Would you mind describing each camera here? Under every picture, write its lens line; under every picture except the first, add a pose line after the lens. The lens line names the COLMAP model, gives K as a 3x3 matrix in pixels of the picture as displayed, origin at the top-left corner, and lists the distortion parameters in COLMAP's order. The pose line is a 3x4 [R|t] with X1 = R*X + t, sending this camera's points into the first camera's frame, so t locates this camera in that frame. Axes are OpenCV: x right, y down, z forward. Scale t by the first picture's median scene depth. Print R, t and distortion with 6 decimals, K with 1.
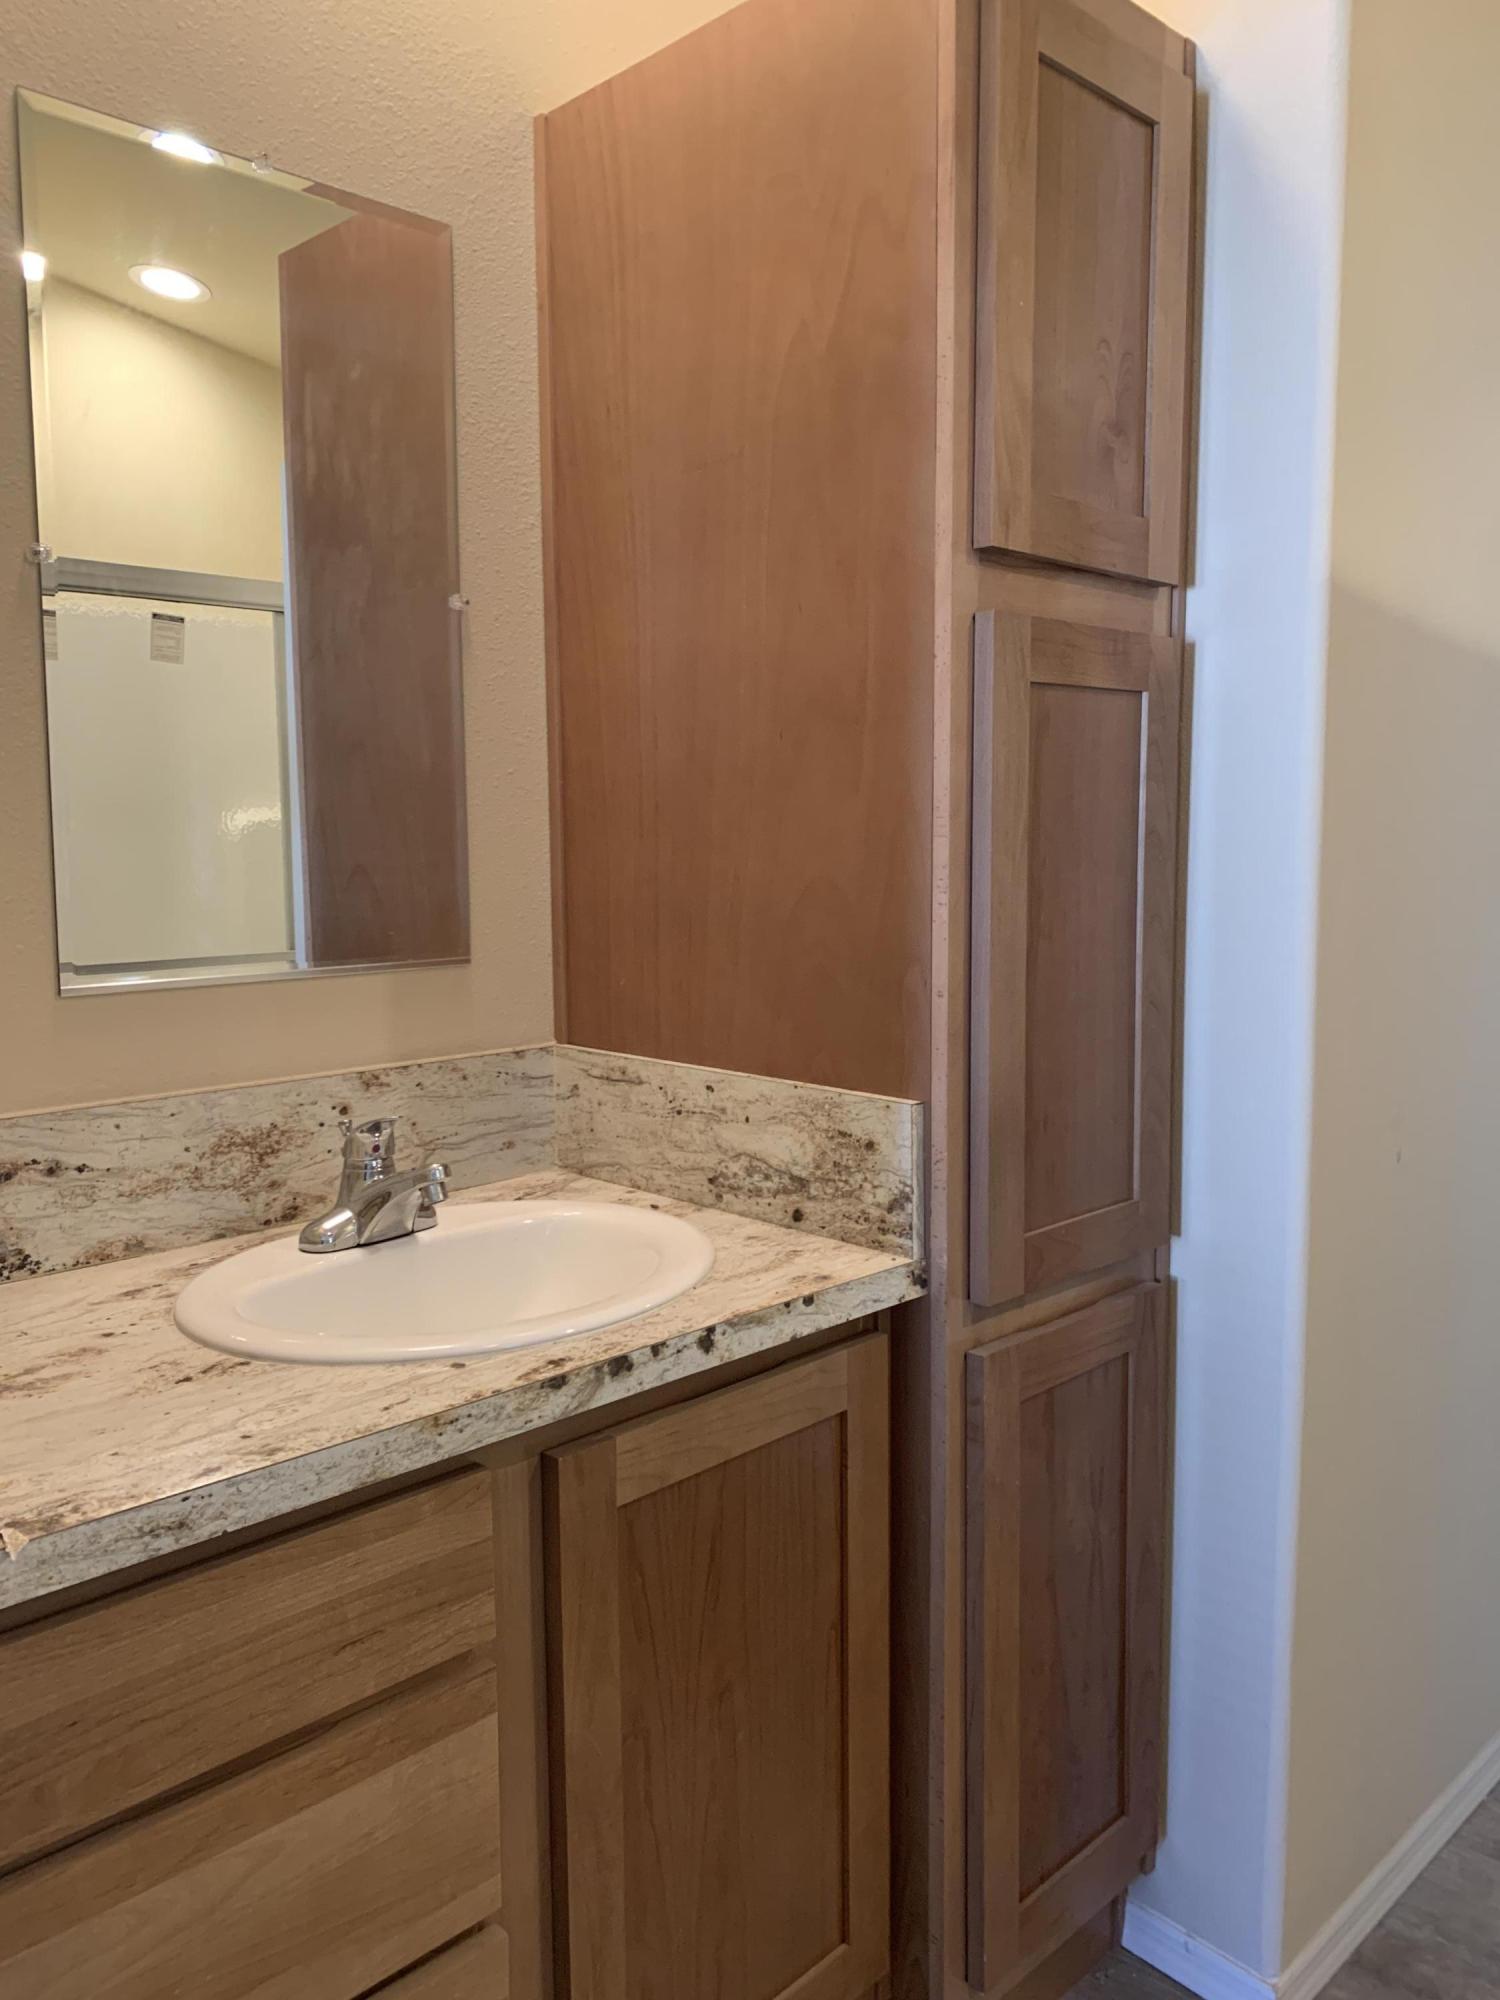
lens RADIAL K [[1525.1, 0, 750.0], [0, 1525.1, 1000.0], [0, 0, 1]] dist [0.028937, -0.033547]
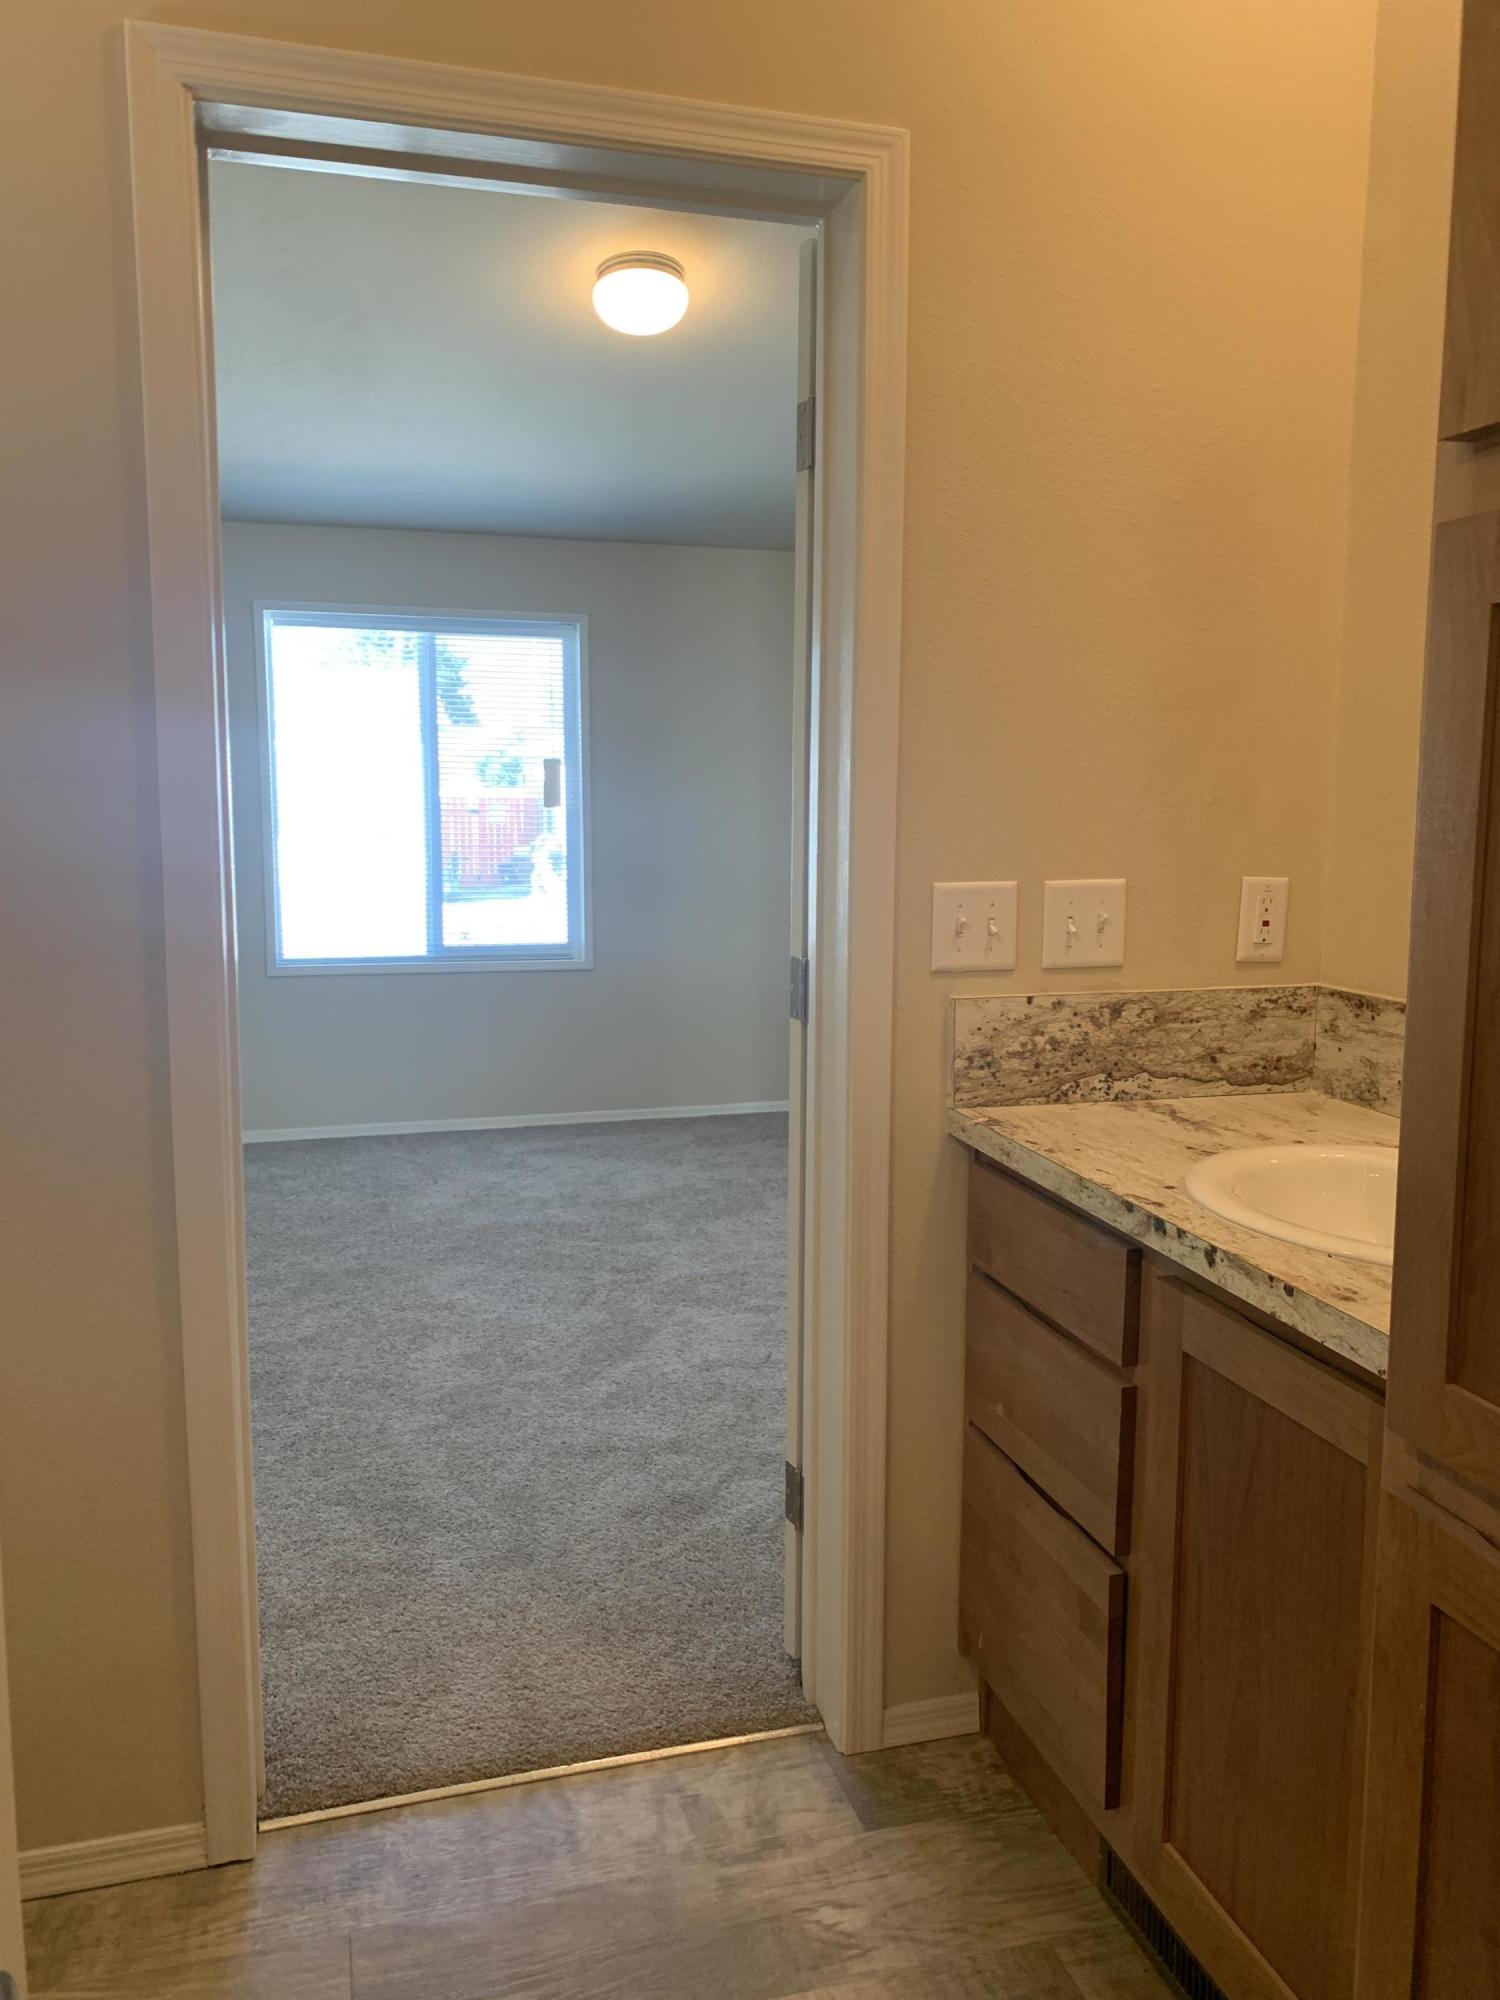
lens RADIAL K [[1525.1, 0, 750.0], [0, 1525.1, 1000.0], [0, 0, 1]] dist [0.028937, -0.033547]
pose [[-0.474727, 0.131130, -0.870310, 1.110897], [-0.101801, 0.974021, 0.202285, -0.162067], [0.874226, 0.184628, -0.449045, 1.174624]]
